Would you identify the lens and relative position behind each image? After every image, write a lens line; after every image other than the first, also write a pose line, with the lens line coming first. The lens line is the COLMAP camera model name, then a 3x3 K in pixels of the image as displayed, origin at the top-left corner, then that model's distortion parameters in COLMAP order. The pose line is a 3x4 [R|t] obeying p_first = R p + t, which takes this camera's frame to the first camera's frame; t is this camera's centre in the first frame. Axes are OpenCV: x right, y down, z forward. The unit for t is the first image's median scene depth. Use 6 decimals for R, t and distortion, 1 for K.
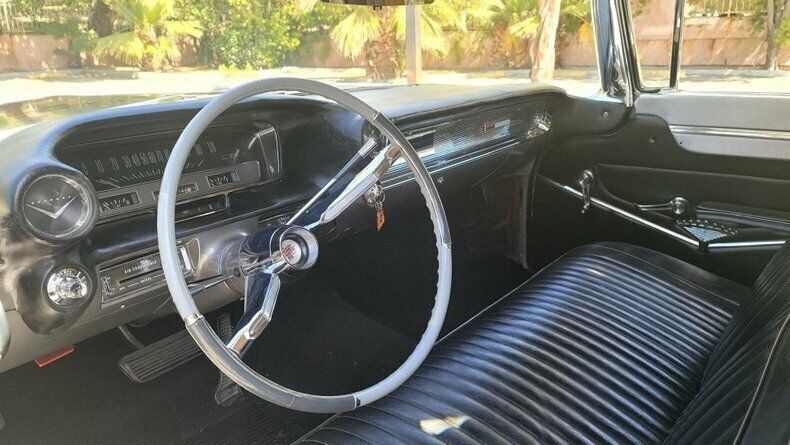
lens RADIAL K [[579.7, 0, 395.0], [0, 579.7, 222.5], [0, 0, 1]] dist [0.052400, -0.005576]
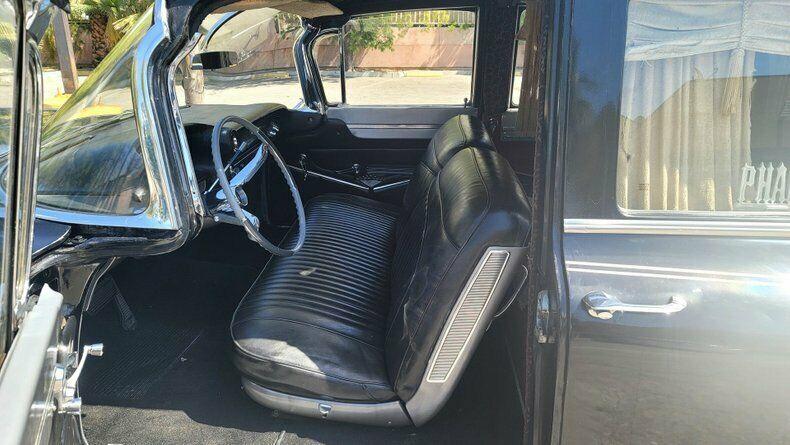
lens RADIAL K [[579.7, 0, 395.0], [0, 579.7, 222.5], [0, 0, 1]] dist [0.052400, -0.005576]
pose [[0.804887, -0.158307, 0.571922, -0.454744], [0.154265, 0.986444, 0.055943, 0.051341], [-0.573026, 0.043200, 0.818398, -0.501900]]
